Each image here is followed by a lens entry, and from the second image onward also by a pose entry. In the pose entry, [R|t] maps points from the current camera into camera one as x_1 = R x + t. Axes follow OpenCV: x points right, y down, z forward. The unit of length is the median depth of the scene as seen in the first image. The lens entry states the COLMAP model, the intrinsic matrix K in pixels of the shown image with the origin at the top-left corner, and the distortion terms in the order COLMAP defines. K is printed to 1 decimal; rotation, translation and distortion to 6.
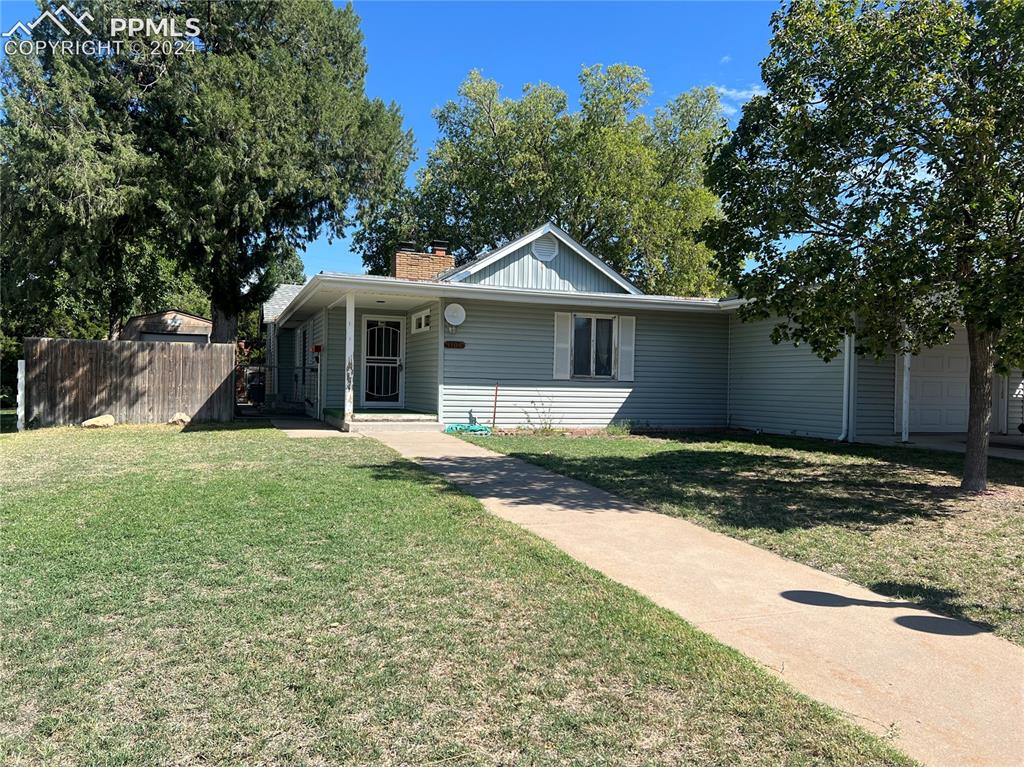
lens RADIAL K [[775.4, 0, 512.0], [0, 775.4, 383.5], [0, 0, 1]] dist [0.032453, -0.000245]
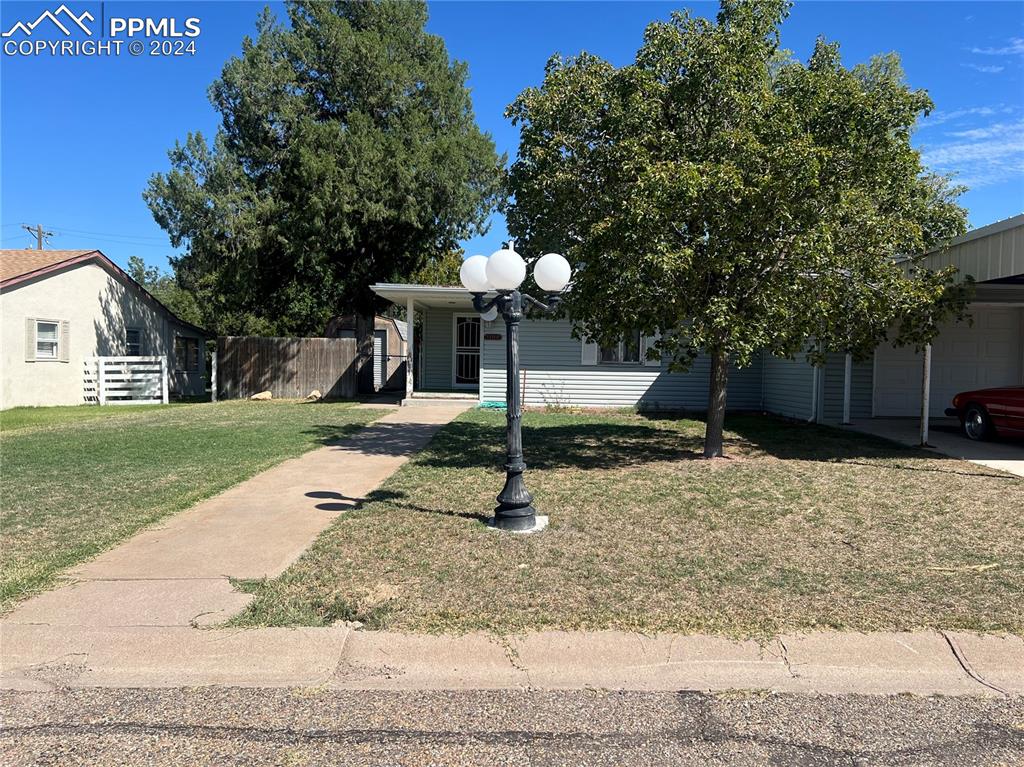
lens RADIAL K [[775.4, 0, 512.0], [0, 775.4, 383.5], [0, 0, 1]] dist [0.032453, -0.000245]
pose [[0.927631, 0.007467, -0.373424, 0.407582], [-0.001909, 0.999882, 0.015251, 0.004819], [0.373494, -0.013435, 0.927535, -0.116790]]
